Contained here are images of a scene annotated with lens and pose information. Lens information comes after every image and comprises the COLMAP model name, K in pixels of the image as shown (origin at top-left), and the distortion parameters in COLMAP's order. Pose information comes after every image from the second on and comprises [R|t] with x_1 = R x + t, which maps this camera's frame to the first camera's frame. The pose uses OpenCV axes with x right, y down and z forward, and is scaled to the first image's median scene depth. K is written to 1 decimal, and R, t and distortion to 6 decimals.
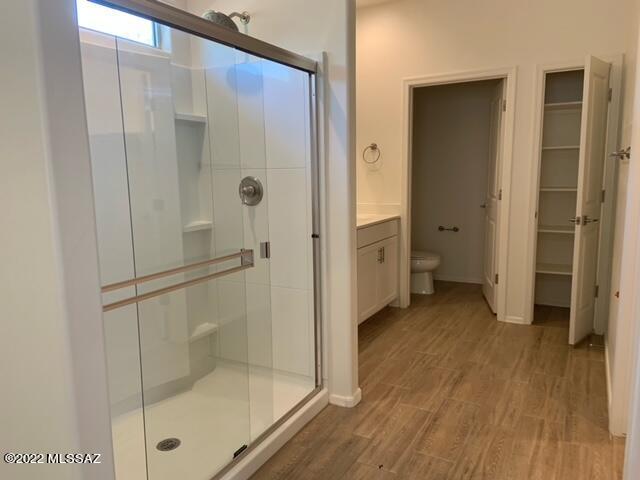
lens RADIAL K [[489.4, 0, 319.3], [0, 489.4, 238.2], [0, 0, 1]] dist [0.024573, 0.004243]
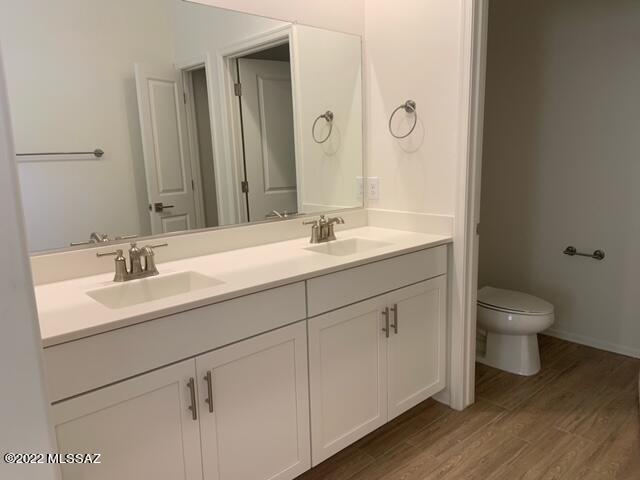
lens RADIAL K [[489.4, 0, 321.1], [0, 489.4, 244.1], [0, 0, 1]] dist [0.024573, 0.004243]
pose [[0.945778, 0.046292, -0.321499, 0.196250], [-0.031453, 0.998193, 0.051201, -0.060633], [0.323289, -0.038312, 0.945525, 0.452611]]
